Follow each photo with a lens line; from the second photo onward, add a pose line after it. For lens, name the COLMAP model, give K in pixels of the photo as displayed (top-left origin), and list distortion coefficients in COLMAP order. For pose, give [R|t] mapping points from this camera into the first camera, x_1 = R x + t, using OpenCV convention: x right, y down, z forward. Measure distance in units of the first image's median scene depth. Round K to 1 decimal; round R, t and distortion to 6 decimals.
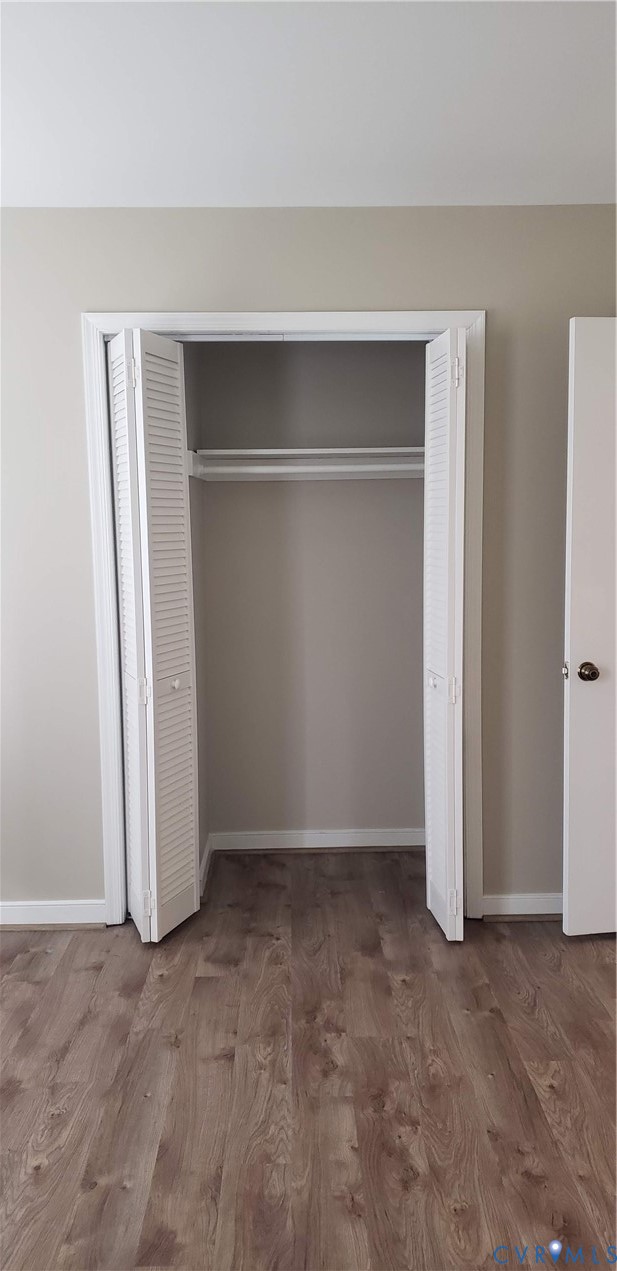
lens RADIAL K [[985.1, 0, 308.5], [0, 985.1, 635.5], [0, 0, 1]] dist [0.005704, -0.000367]
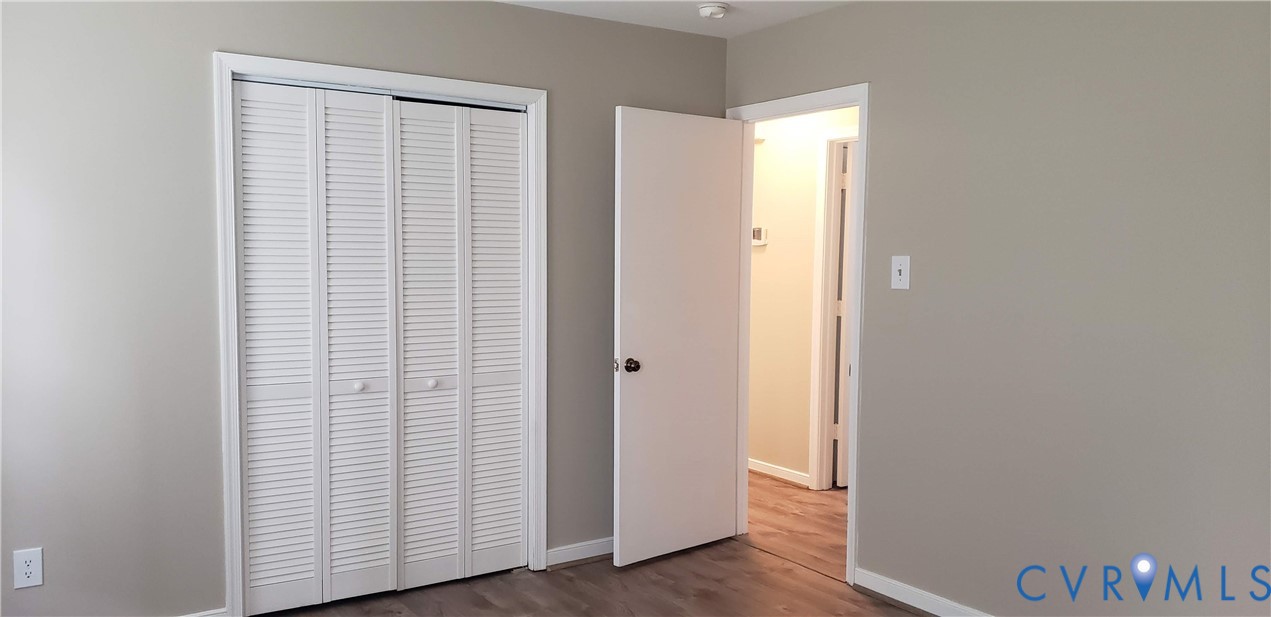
lens RADIAL K [[985.1, 0, 635.5], [0, 985.1, 308.5], [0, 0, 1]] dist [0.005704, -0.000367]
pose [[0.832856, -0.012822, 0.553341, -0.451157], [0.041554, 0.998359, -0.039411, 0.012562], [-0.551927, 0.055817, 0.832022, -0.128322]]
